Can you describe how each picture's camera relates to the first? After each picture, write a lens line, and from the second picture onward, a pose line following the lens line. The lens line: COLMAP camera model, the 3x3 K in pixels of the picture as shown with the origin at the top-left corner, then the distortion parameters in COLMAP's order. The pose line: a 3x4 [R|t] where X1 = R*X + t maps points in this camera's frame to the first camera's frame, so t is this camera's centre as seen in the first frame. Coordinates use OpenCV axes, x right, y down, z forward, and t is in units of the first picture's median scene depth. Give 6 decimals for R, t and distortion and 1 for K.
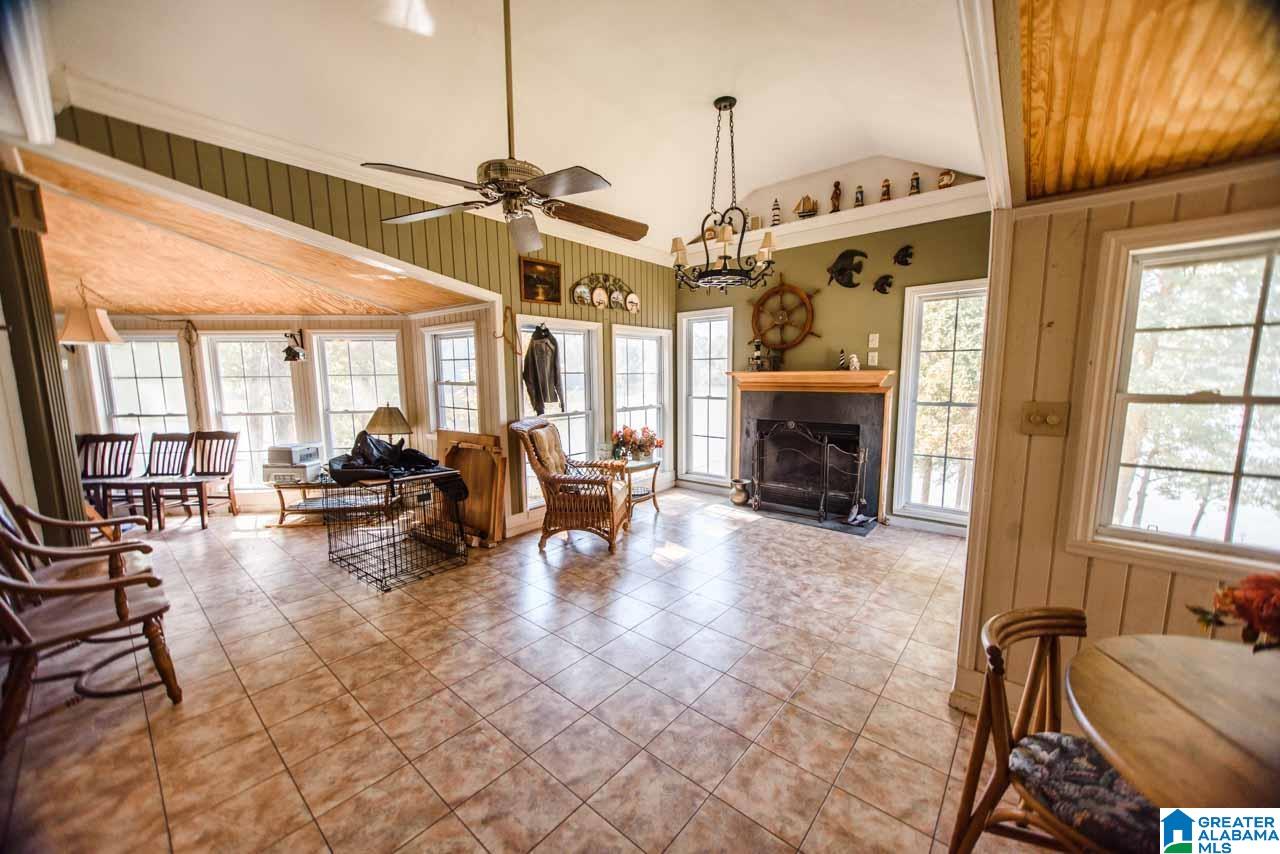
lens RADIAL K [[489.9, 0, 638.0], [0, 489.9, 435.8], [0, 0, 1]] dist [-0.002877, 0.004411]
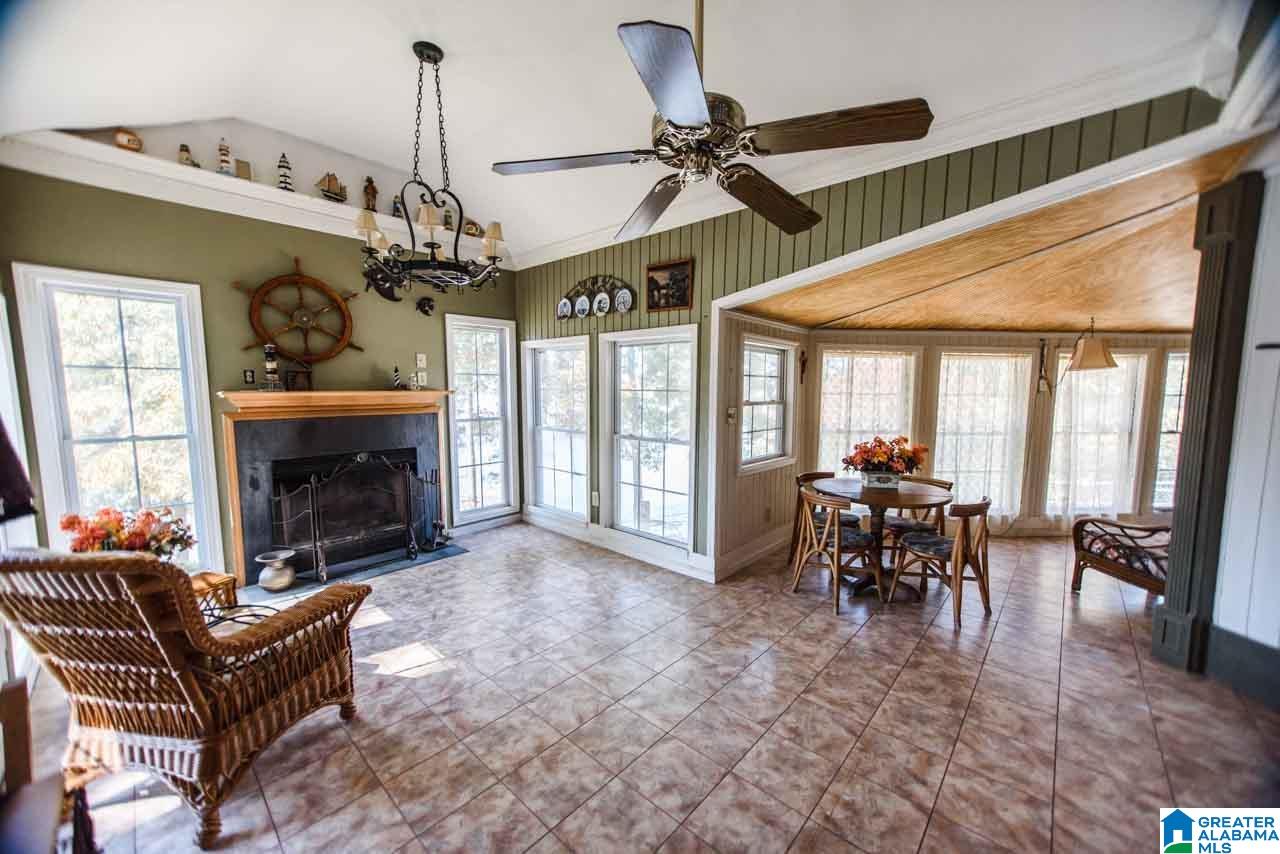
lens RADIAL K [[489.9, 0, 638.0], [0, 489.9, 435.8], [0, 0, 1]] dist [-0.002877, 0.004411]
pose [[0.010097, -0.089061, 0.995975, -0.515299], [0.126574, 0.988128, 0.087077, -0.075644], [-0.991906, 0.125185, 0.021250, 0.569098]]
